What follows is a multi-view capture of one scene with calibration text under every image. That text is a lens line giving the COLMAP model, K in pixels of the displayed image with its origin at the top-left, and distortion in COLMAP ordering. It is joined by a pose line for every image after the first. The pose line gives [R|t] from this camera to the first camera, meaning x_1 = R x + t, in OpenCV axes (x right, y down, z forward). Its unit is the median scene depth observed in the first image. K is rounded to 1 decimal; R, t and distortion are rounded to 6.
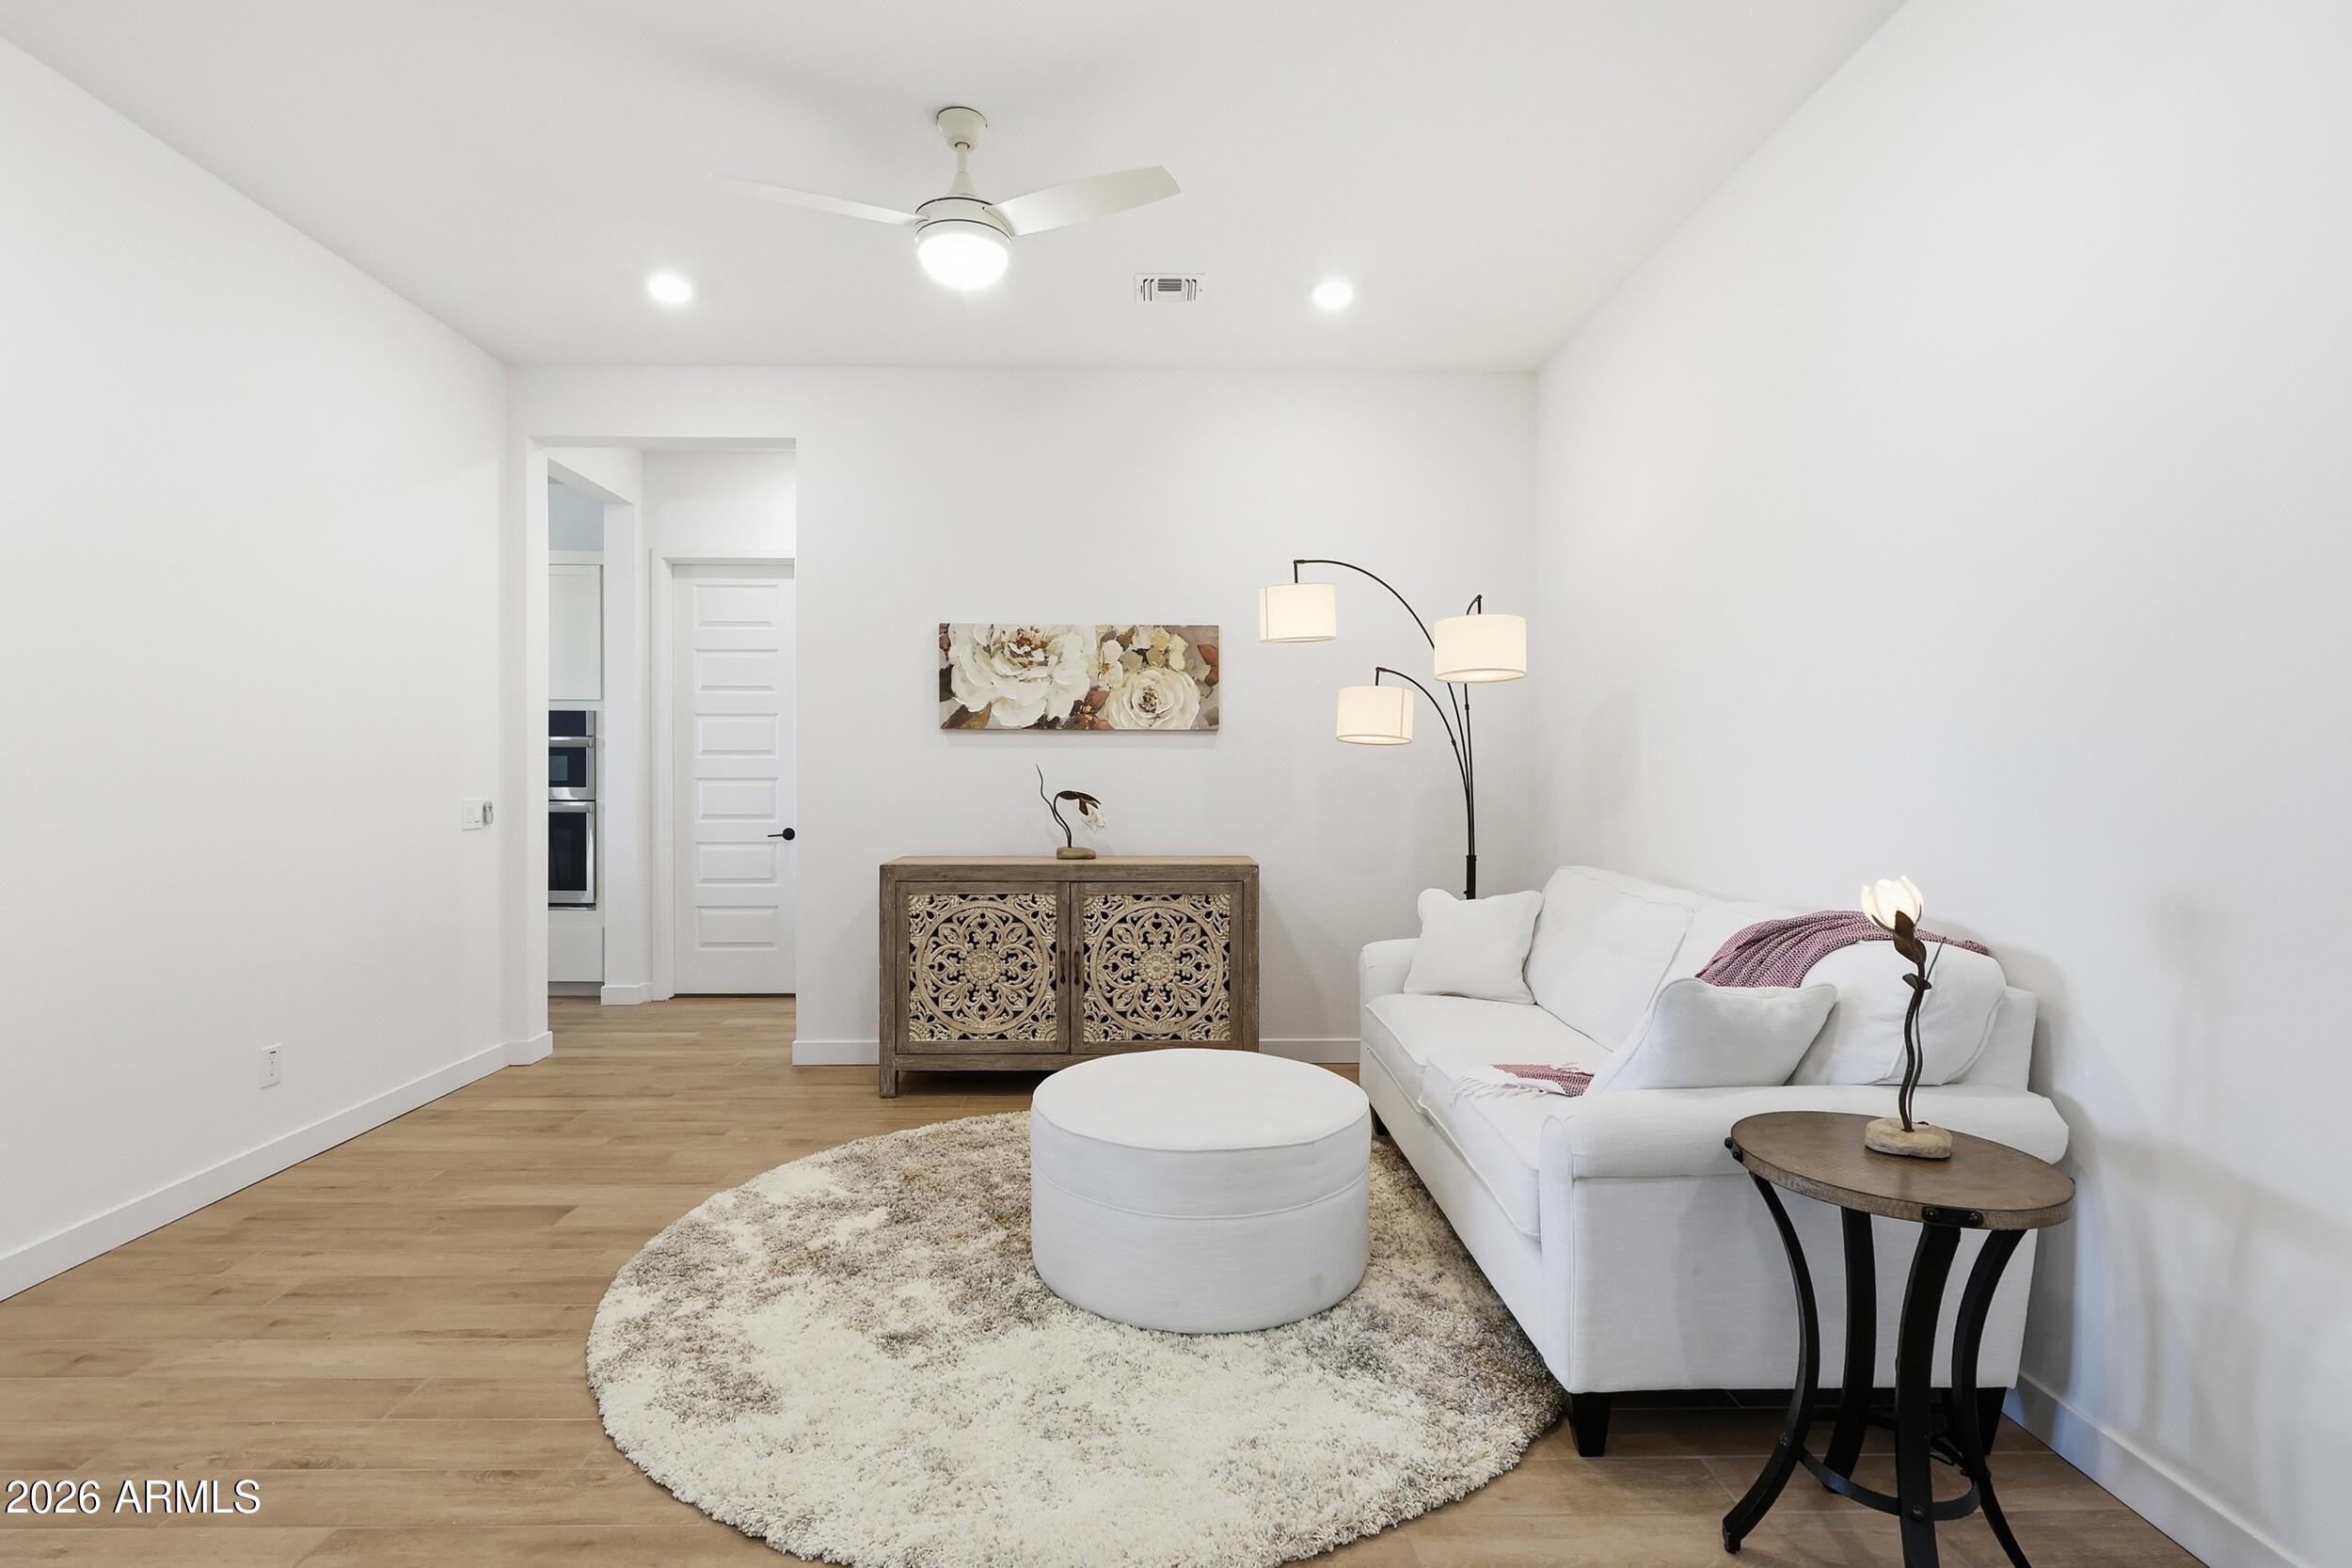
lens RADIAL K [[1089.8, 0, 1176.0], [0, 1089.8, 784.0], [0, 0, 1]] dist [0.021602, 0.000044]
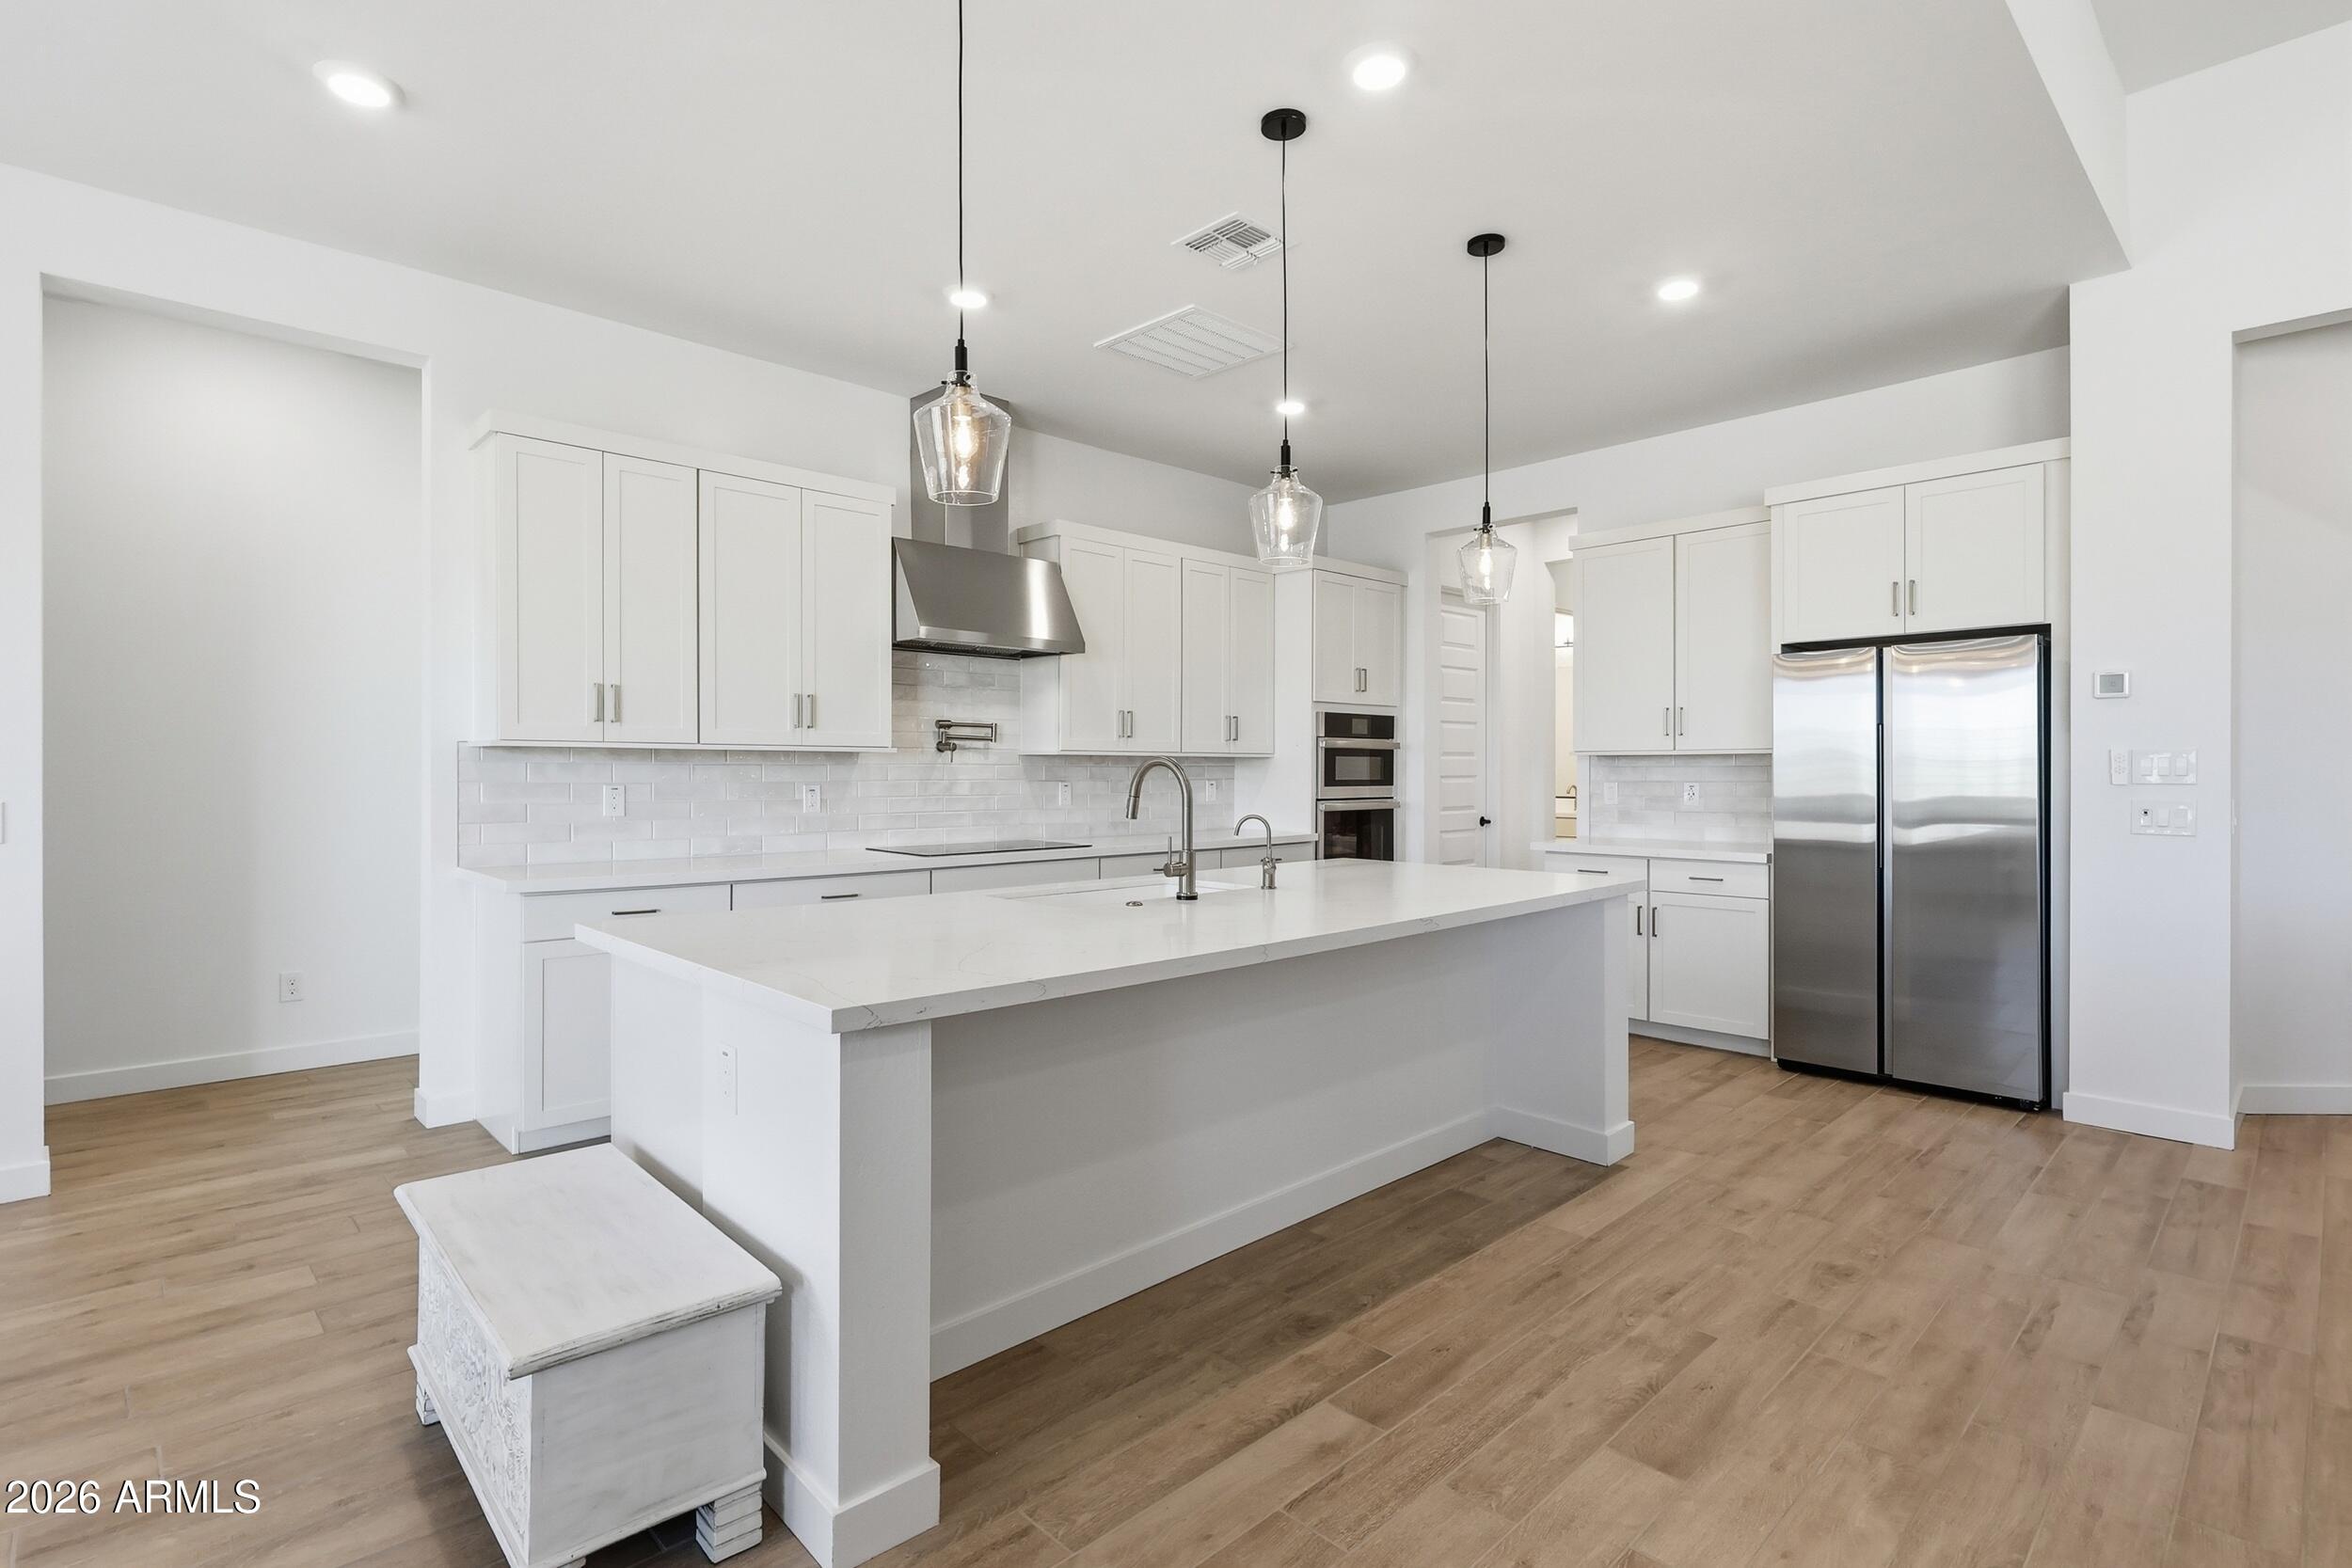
lens RADIAL K [[1130.0, 0, 1174.9], [0, 1130.0, 752.2], [0, 0, 1]] dist [0.010212, 0.000280]
pose [[0.756288, 0.009706, 0.654167, -2.747822], [0.003538, 0.999815, -0.018924, -0.018024], [-0.654230, 0.016626, 0.756113, 0.529671]]
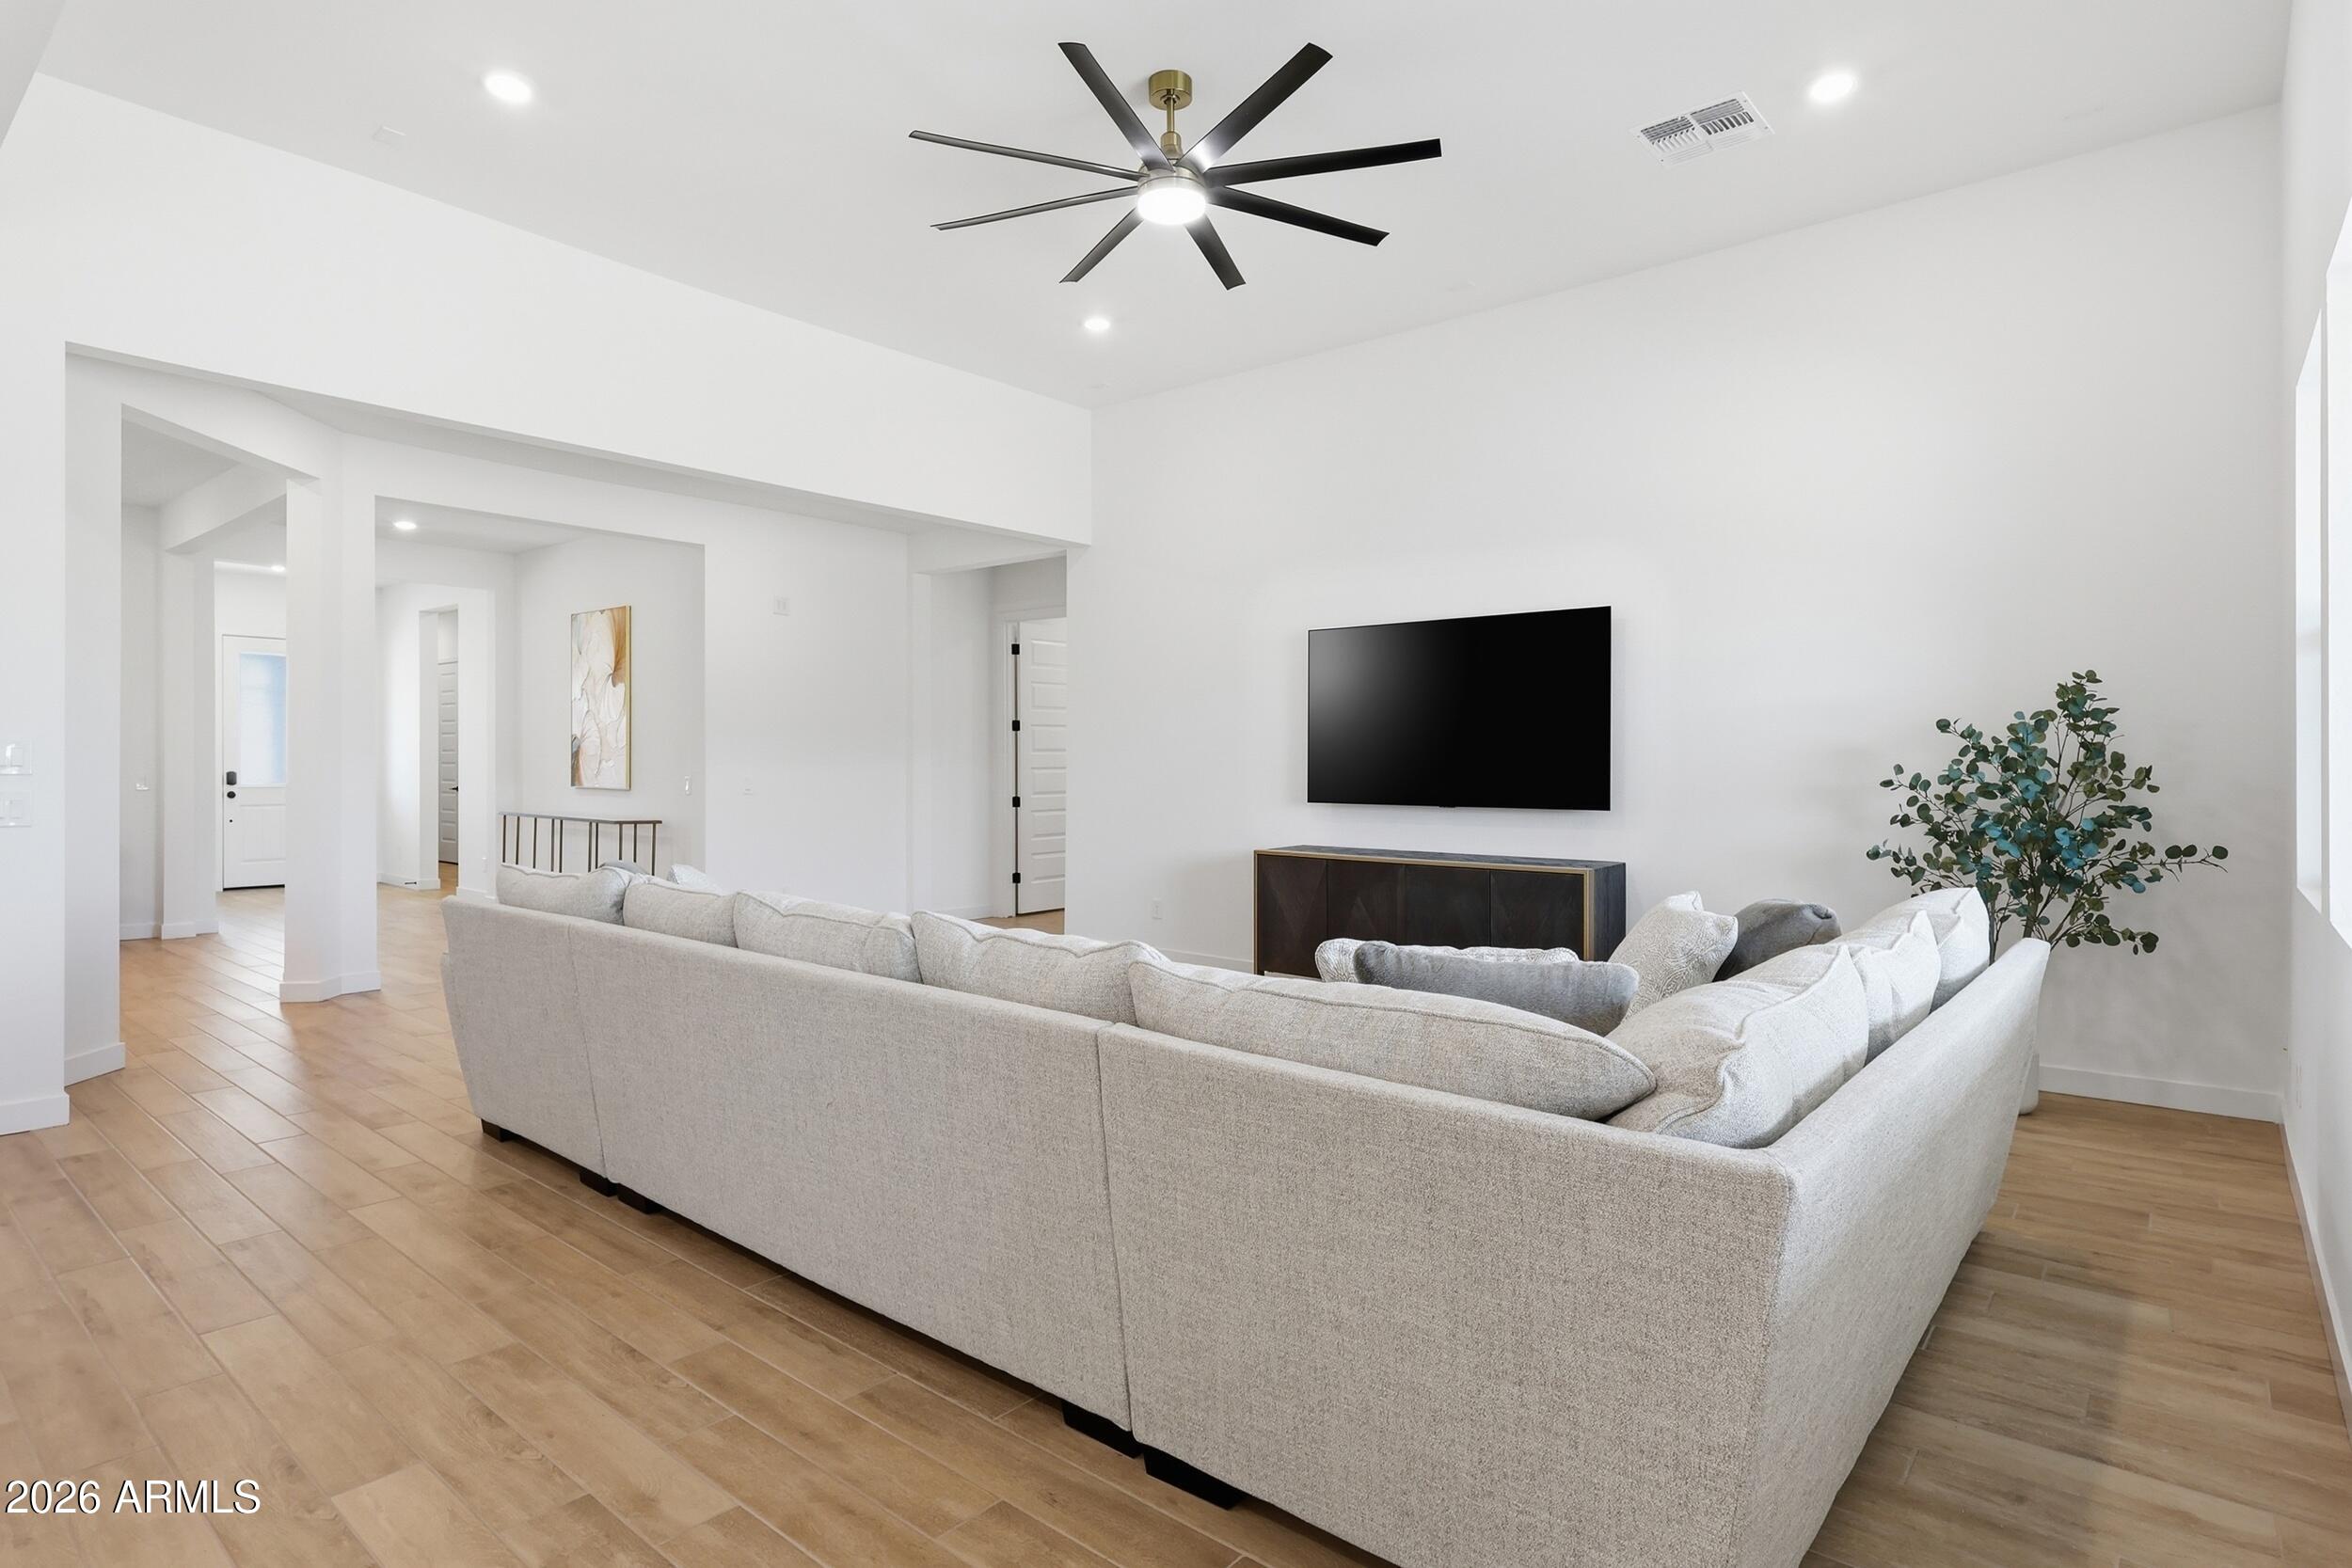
lens RADIAL K [[1211.2, 0, 1168.5], [0, 1211.2, 765.4], [0, 0, 1]] dist [-0.000407, -0.021145]
pose [[-0.735824, -0.006552, 0.677141, -2.907690], [-0.001524, 0.999967, 0.008019, -0.027730], [-0.677171, 0.004869, -0.735809, 0.865190]]
